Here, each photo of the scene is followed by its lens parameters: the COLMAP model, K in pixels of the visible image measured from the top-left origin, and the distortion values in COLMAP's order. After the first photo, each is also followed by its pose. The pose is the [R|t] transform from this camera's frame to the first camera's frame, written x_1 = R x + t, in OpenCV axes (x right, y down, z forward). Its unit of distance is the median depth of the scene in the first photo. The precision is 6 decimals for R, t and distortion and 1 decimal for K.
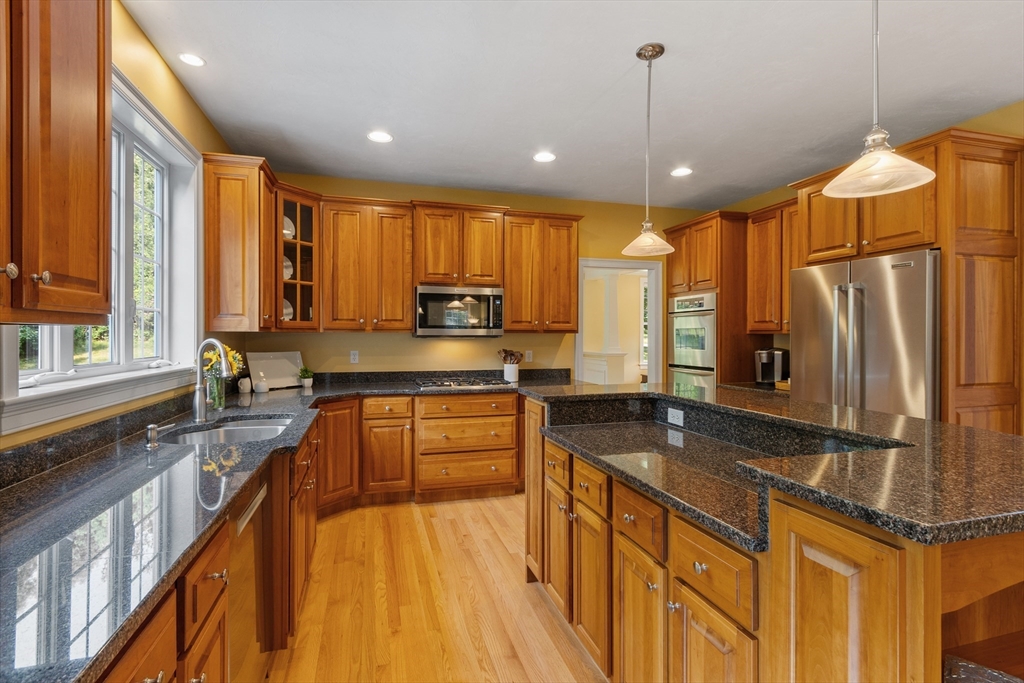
lens RADIAL K [[482.5, 0, 508.5], [0, 482.5, 337.1], [0, 0, 1]] dist [-0.002660, -0.000221]
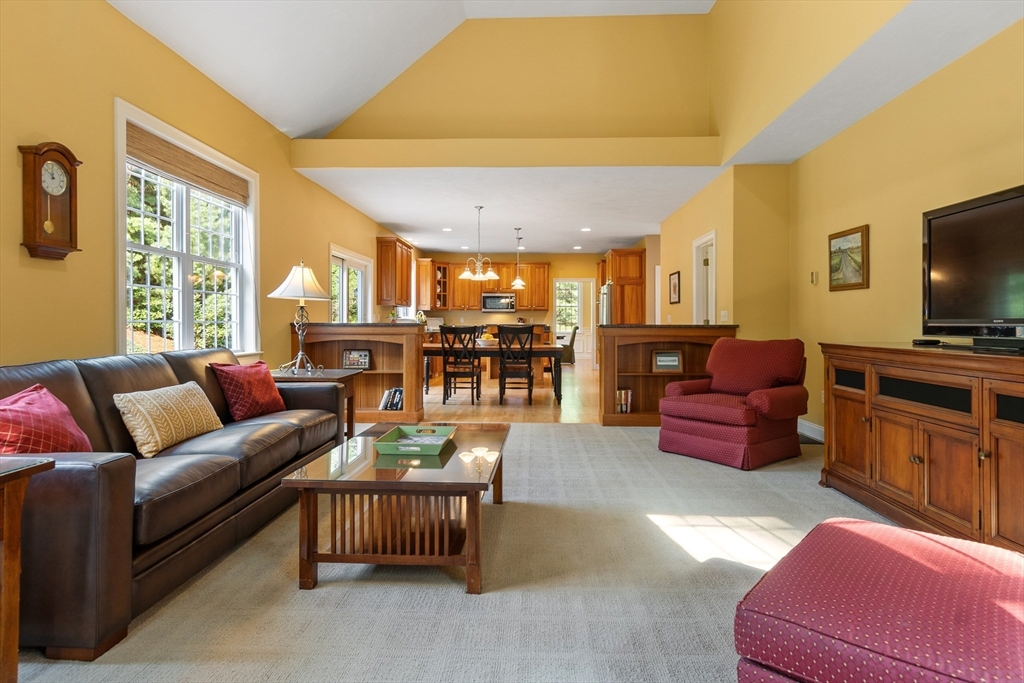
lens RADIAL K [[578.9, 0, 510.2], [0, 578.9, 336.1], [0, 0, 1]] dist [0.003711, 0.000143]
pose [[0.952823, 0.004841, -0.303486, 1.000116], [0.001138, 0.999809, 0.019521, 0.074039], [0.303523, -0.018945, 0.952636, -2.169000]]
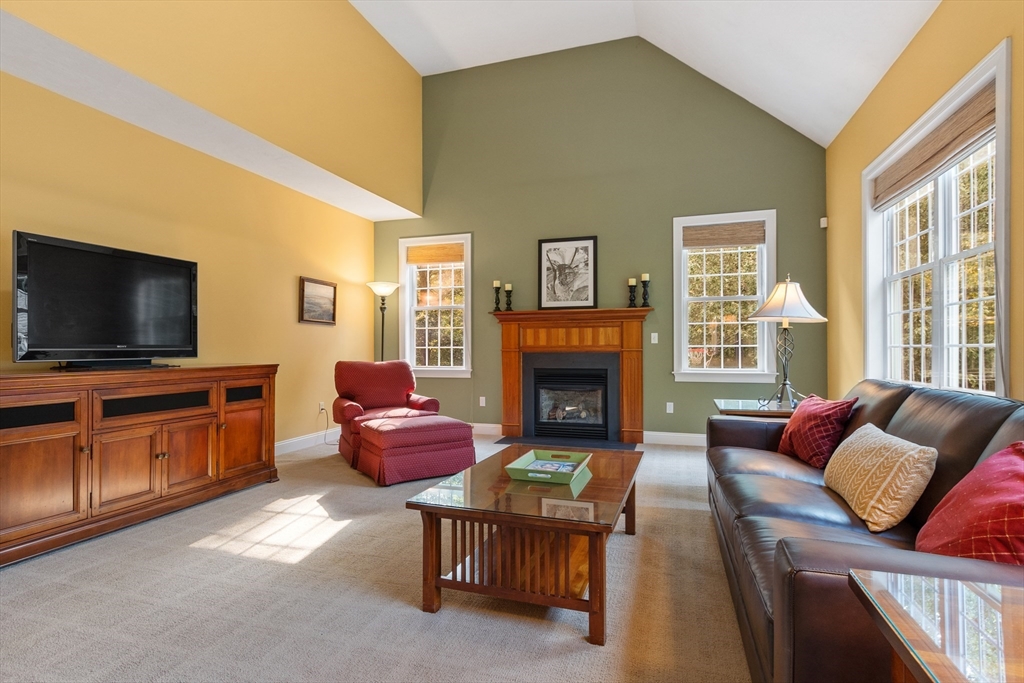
lens RADIAL K [[510.1, 0, 505.0], [0, 510.1, 342.6], [0, 0, 1]] dist [-0.000948, 0.000237]
pose [[-0.826819, 0.001631, 0.562465, -1.839293], [-0.001823, 0.999983, -0.005581, 0.044901], [-0.562465, -0.005640, -0.826802, 3.202790]]
